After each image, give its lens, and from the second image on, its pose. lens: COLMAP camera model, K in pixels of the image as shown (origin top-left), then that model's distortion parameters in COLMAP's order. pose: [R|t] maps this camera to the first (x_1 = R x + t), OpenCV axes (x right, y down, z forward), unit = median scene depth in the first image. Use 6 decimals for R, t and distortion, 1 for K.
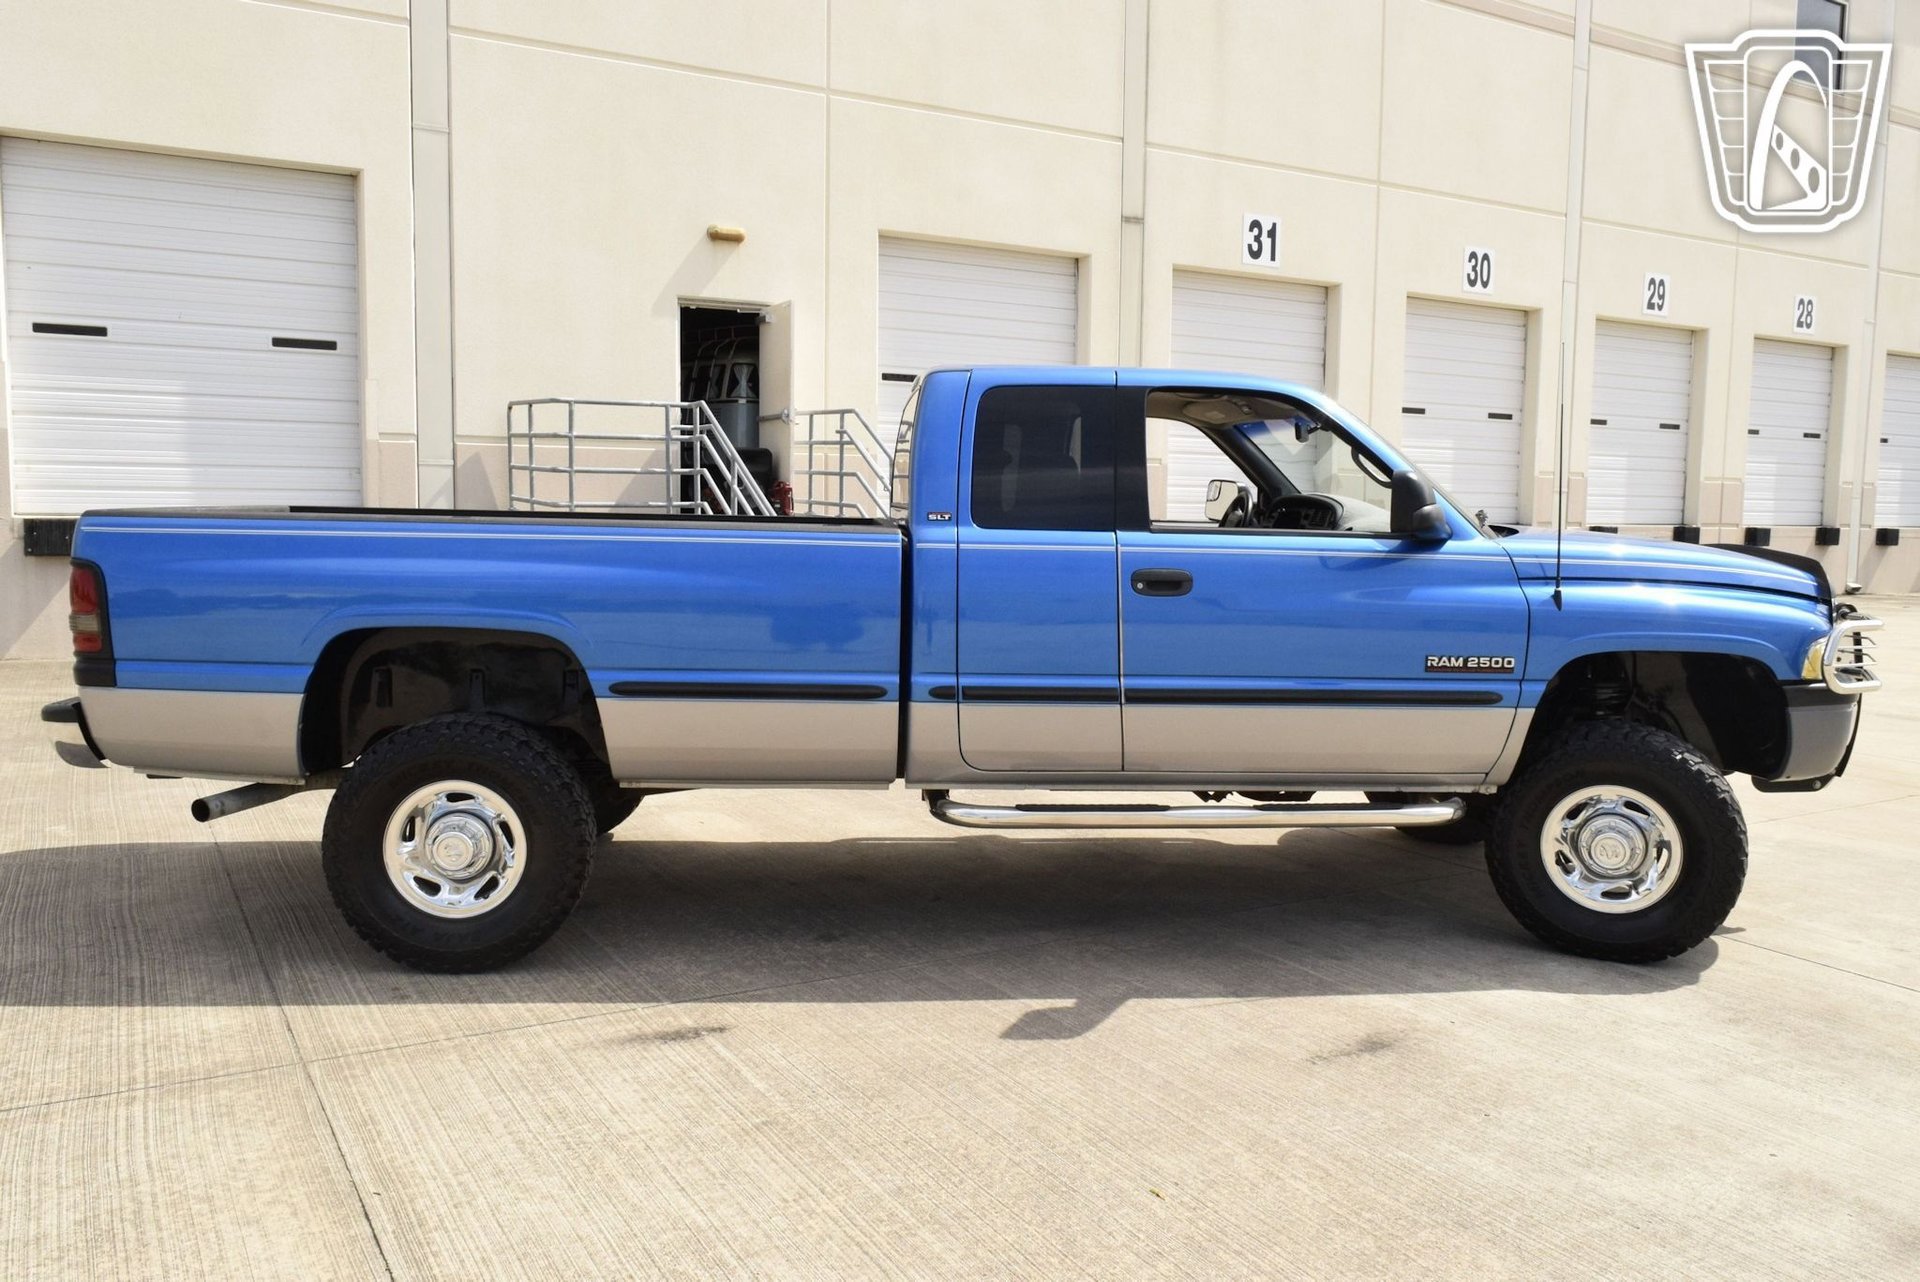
lens RADIAL K [[1486.2, 0, 971.7], [0, 1486.2, 634.4], [0, 0, 1]] dist [-0.021014, 0.012312]
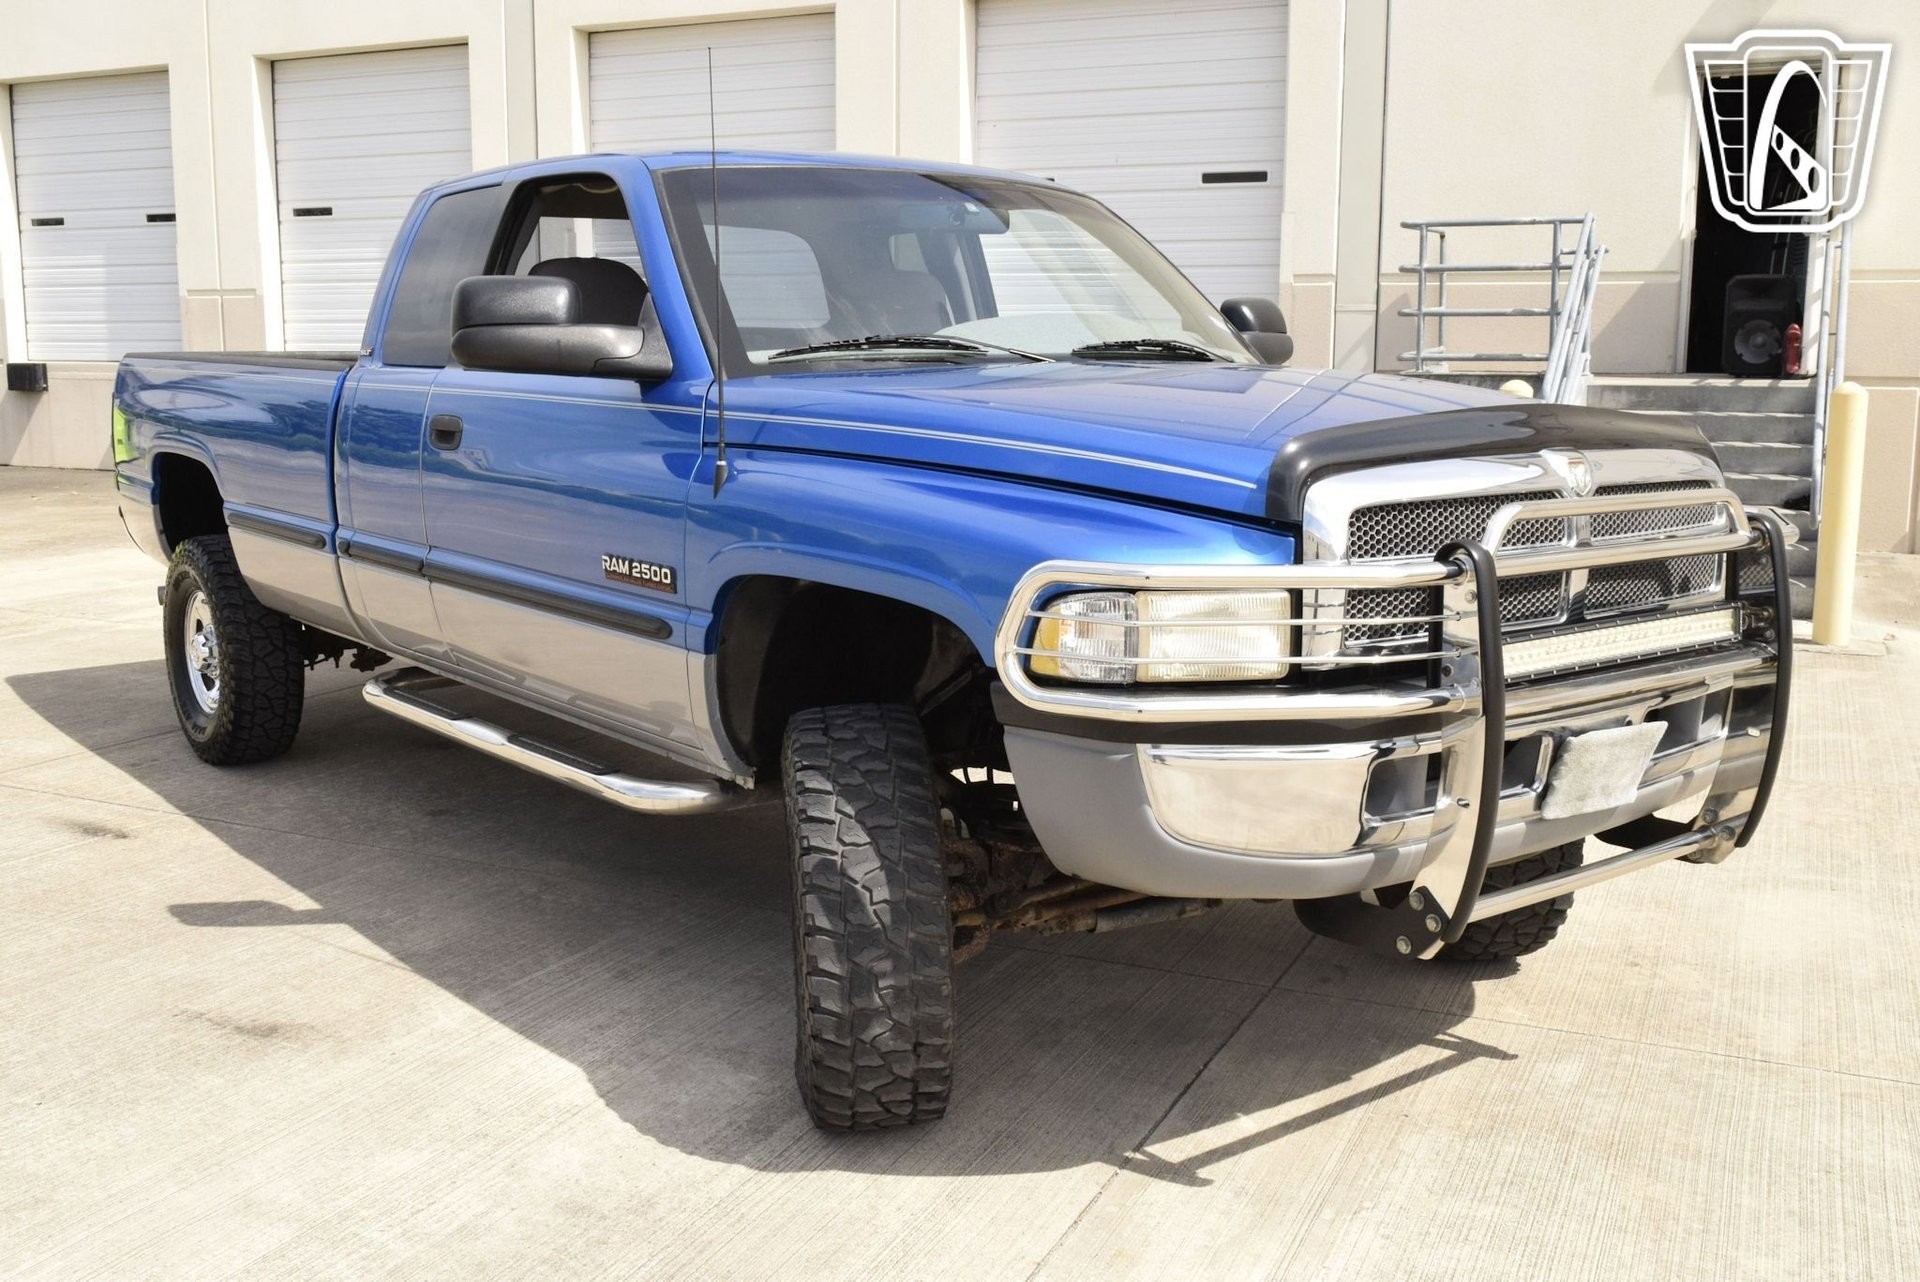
lens RADIAL K [[1827.9, 0, 958.9], [0, 1827.9, 645.0], [0, 0, 1]] dist [-0.027584, 0.000000]
pose [[0.560524, 0.123538, -0.818872, 1.041500], [-0.071083, 0.992339, 0.101051, -0.040825], [0.825082, 0.001566, 0.565011, 0.637304]]
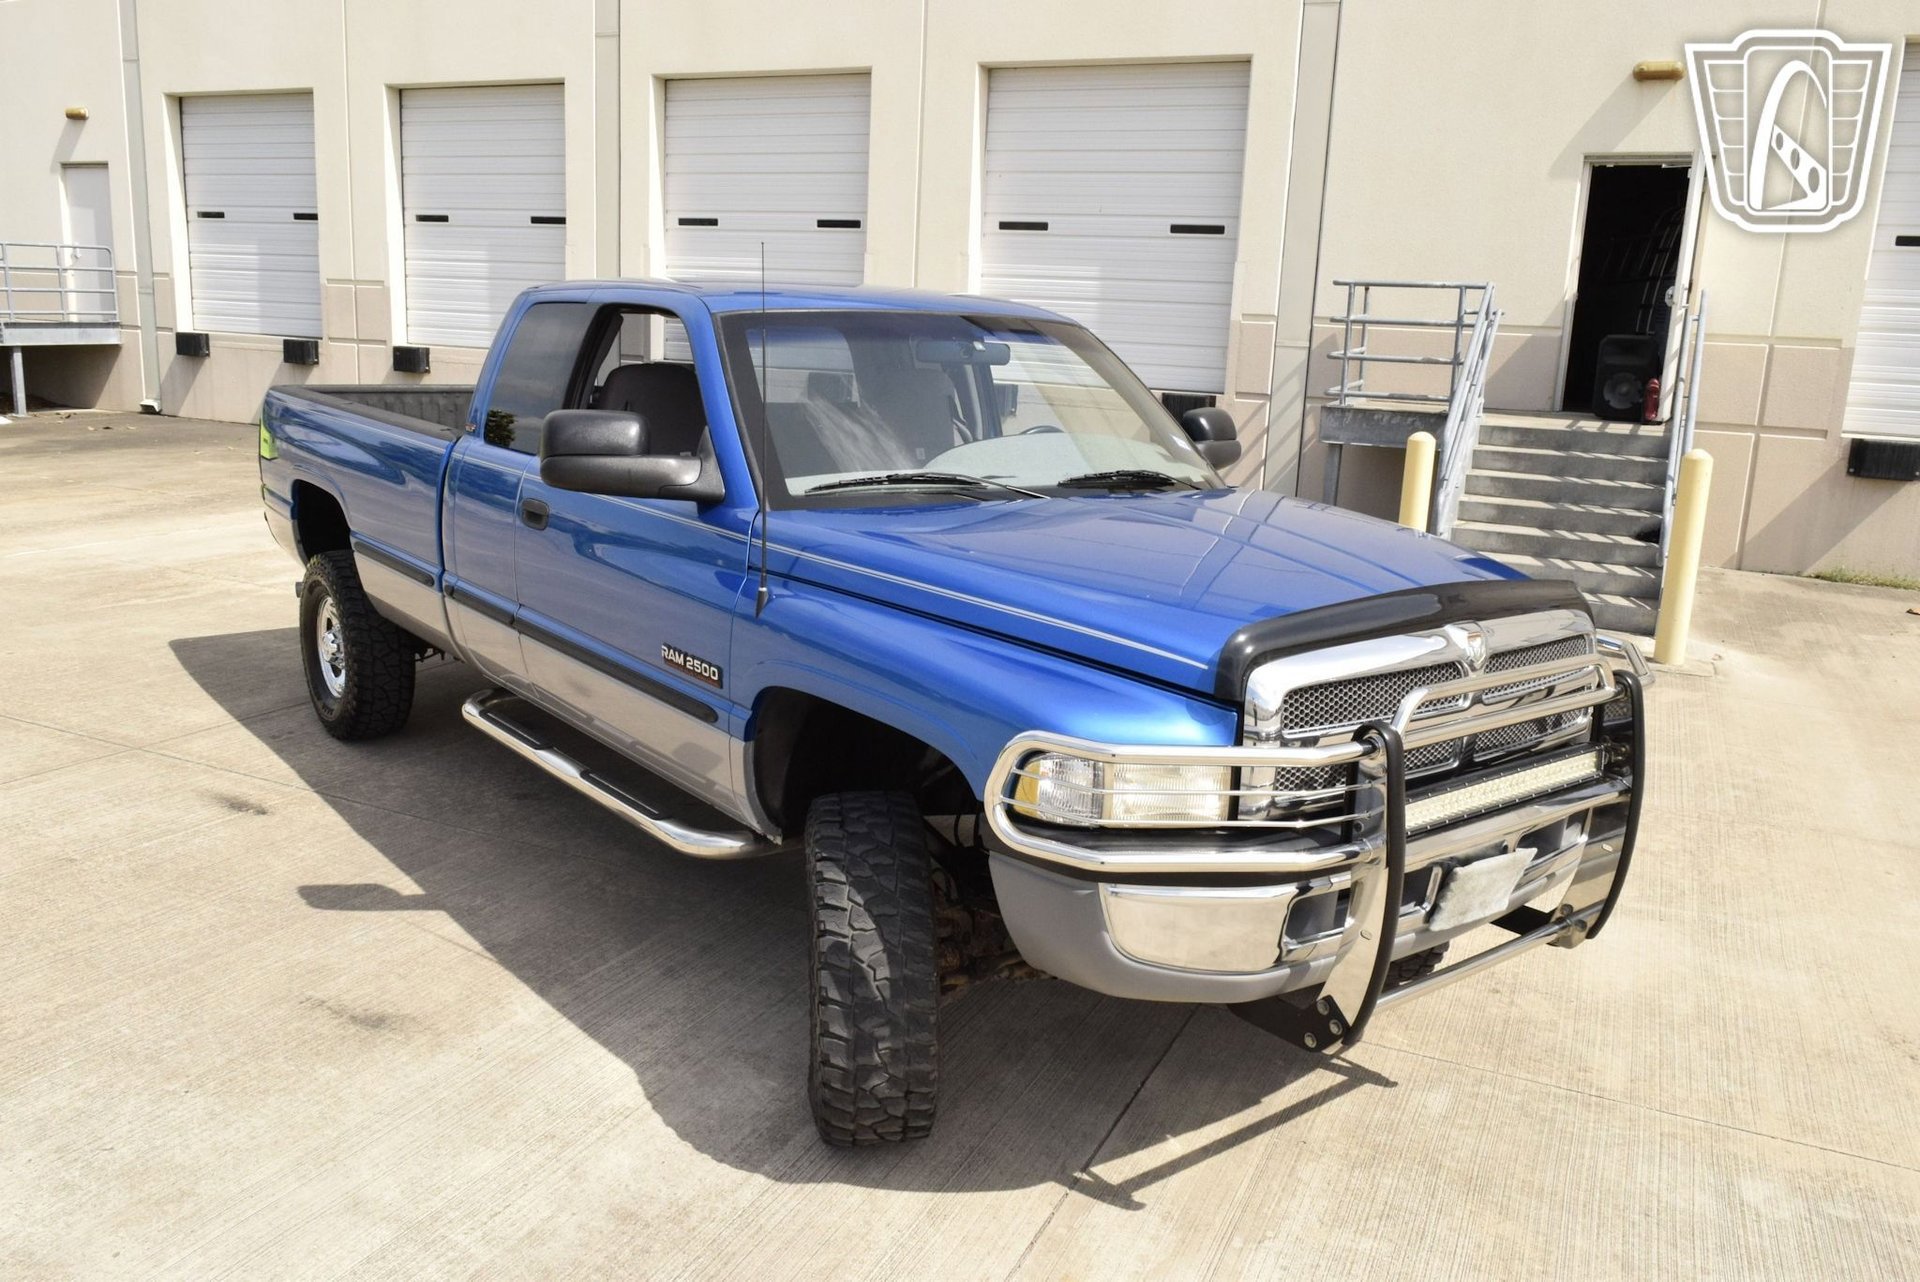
lens RADIAL K [[1486.2, 0, 956.8], [0, 1486.2, 643.3], [0, 0, 1]] dist [-0.021014, 0.012312]
pose [[0.556880, 0.189172, -0.808764, 1.014976], [-0.109065, 0.981942, 0.154581, -0.127188], [0.823402, 0.002124, 0.567455, 0.643478]]
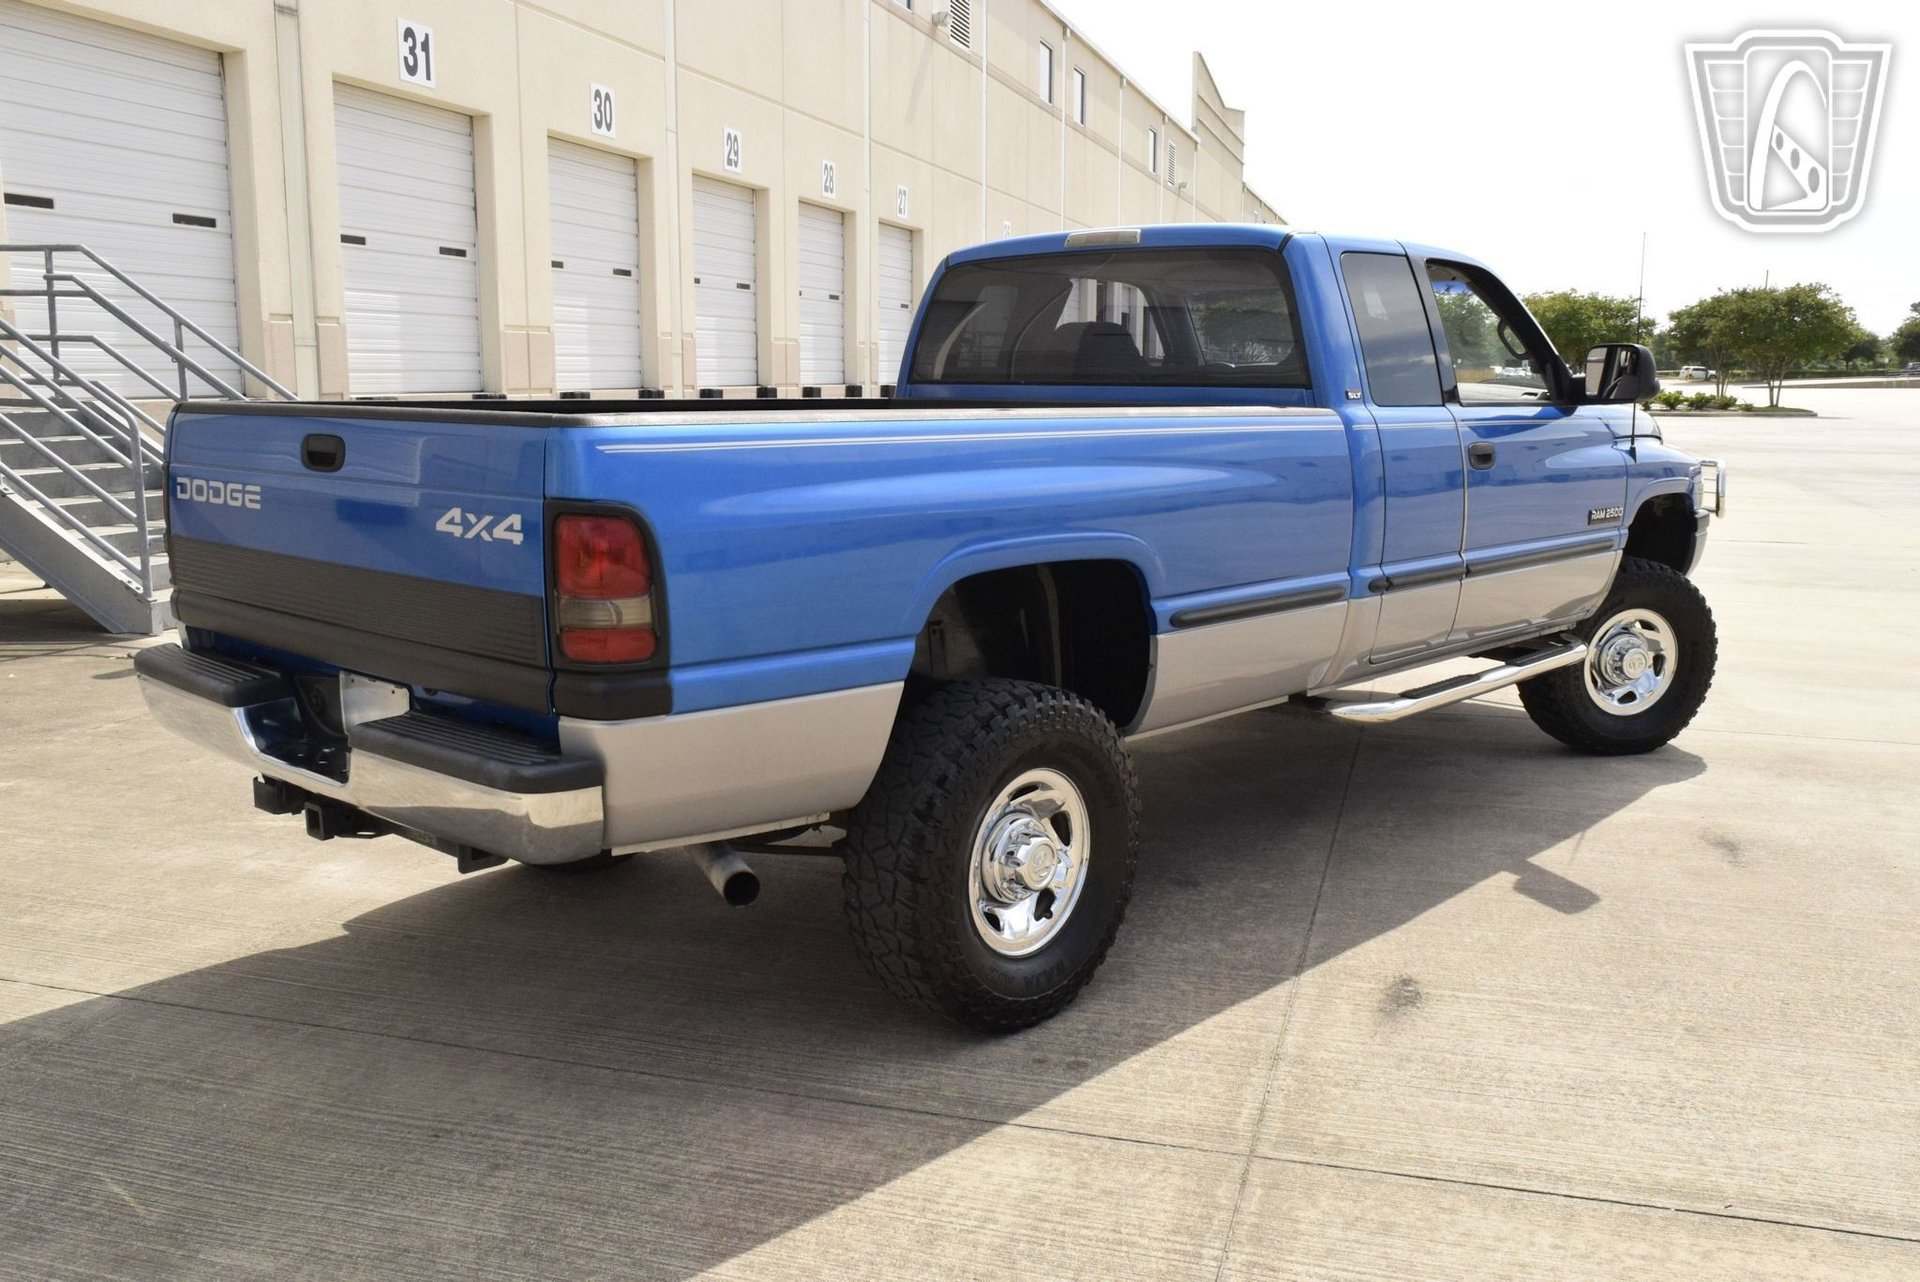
lens RADIAL K [[1623.7, 0, 980.2], [0, 1623.7, 653.4], [0, 0, 1]] dist [-0.037805, 0.017503]
pose [[0.733304, -0.128802, 0.667589, -0.827350], [0.069213, 0.990933, 0.115160, -0.049352], [-0.676369, -0.038242, 0.735570, 0.393635]]
